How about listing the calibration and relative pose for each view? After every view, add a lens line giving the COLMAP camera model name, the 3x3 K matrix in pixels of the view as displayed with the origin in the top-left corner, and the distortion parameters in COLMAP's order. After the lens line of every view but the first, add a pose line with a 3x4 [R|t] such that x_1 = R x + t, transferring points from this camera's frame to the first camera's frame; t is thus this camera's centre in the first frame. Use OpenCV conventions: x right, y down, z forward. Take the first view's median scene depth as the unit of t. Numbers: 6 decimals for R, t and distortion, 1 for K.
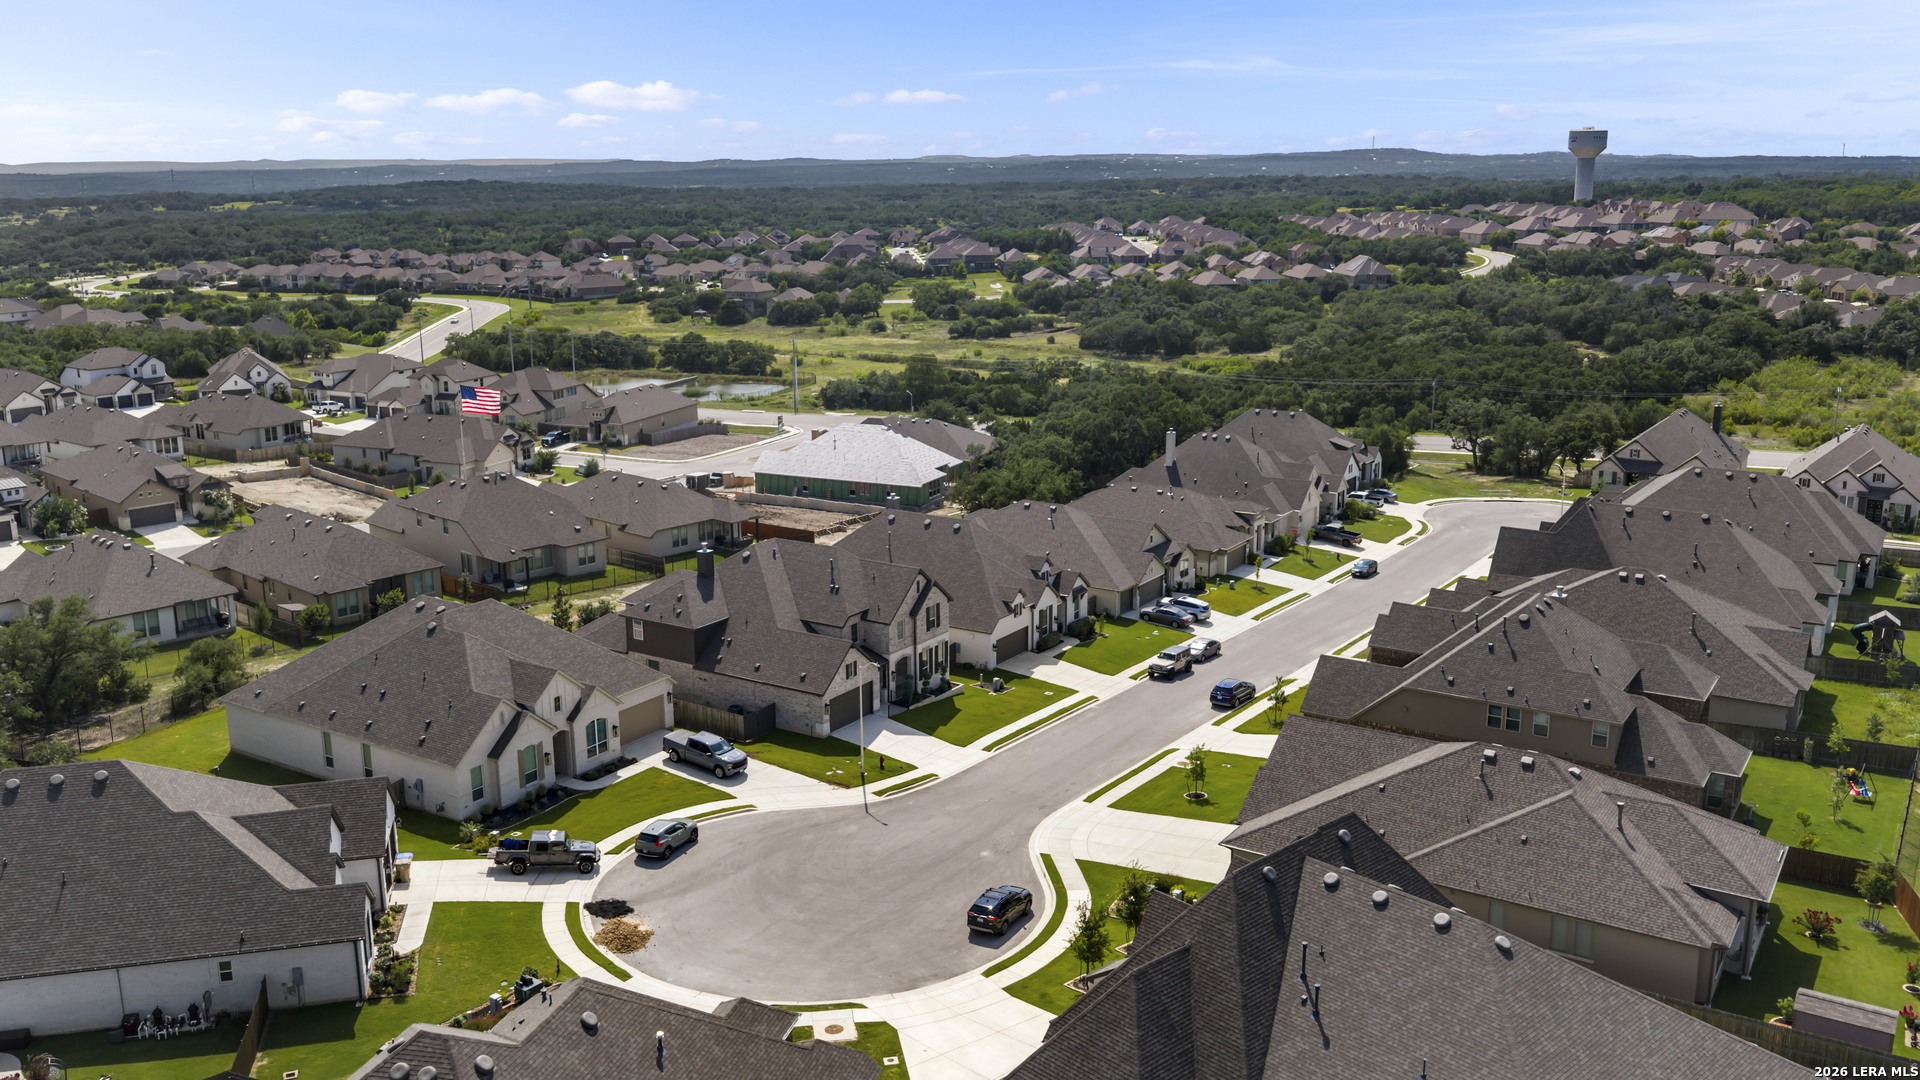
lens RADIAL K [[1635.2, 0, 960.0], [0, 1635.2, 540.0], [0, 0, 1]] dist [-0.000388, -0.001735]
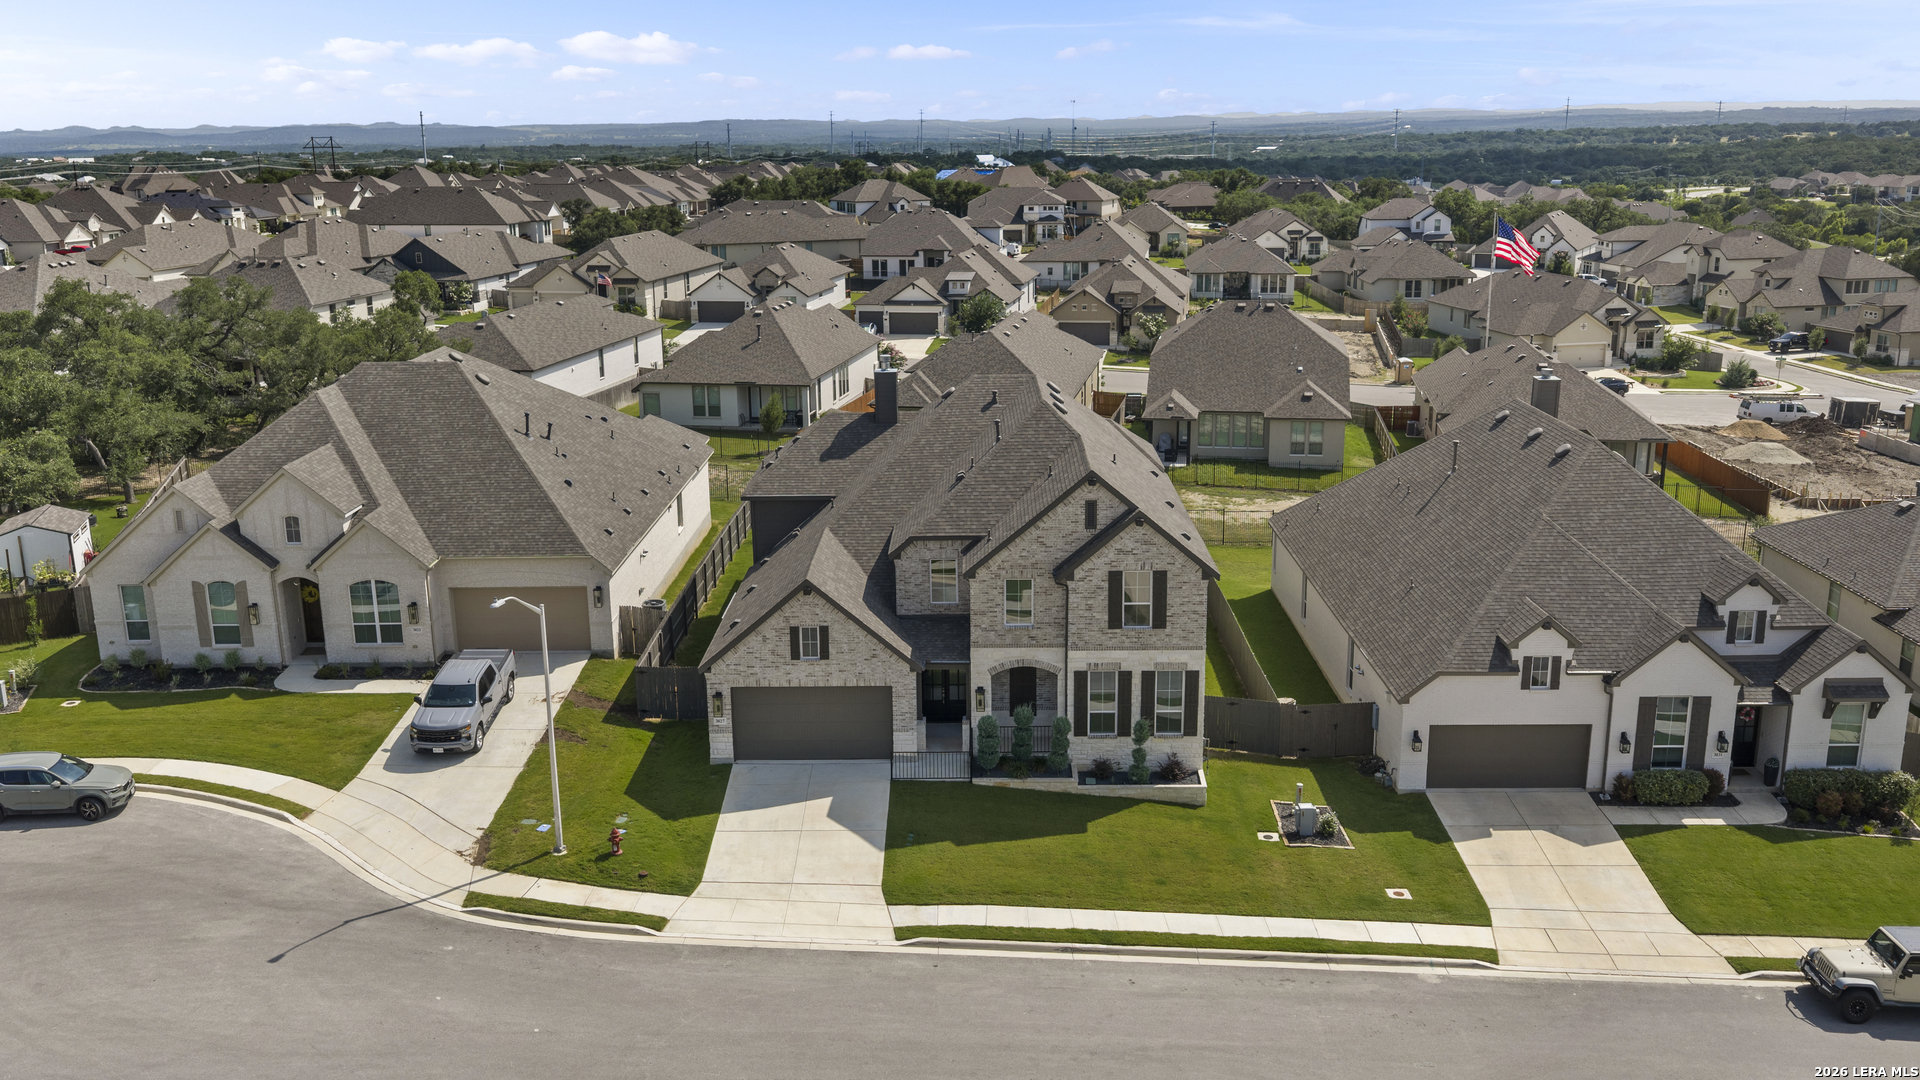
lens RADIAL K [[1635.2, 0, 960.0], [0, 1635.2, 540.0], [0, 0, 1]] dist [-0.000388, -0.001735]
pose [[0.527465, 0.209985, -0.823218, 0.269342], [-0.186710, 0.973936, 0.128798, -0.010804], [0.828807, 0.085766, 0.552923, 0.671165]]
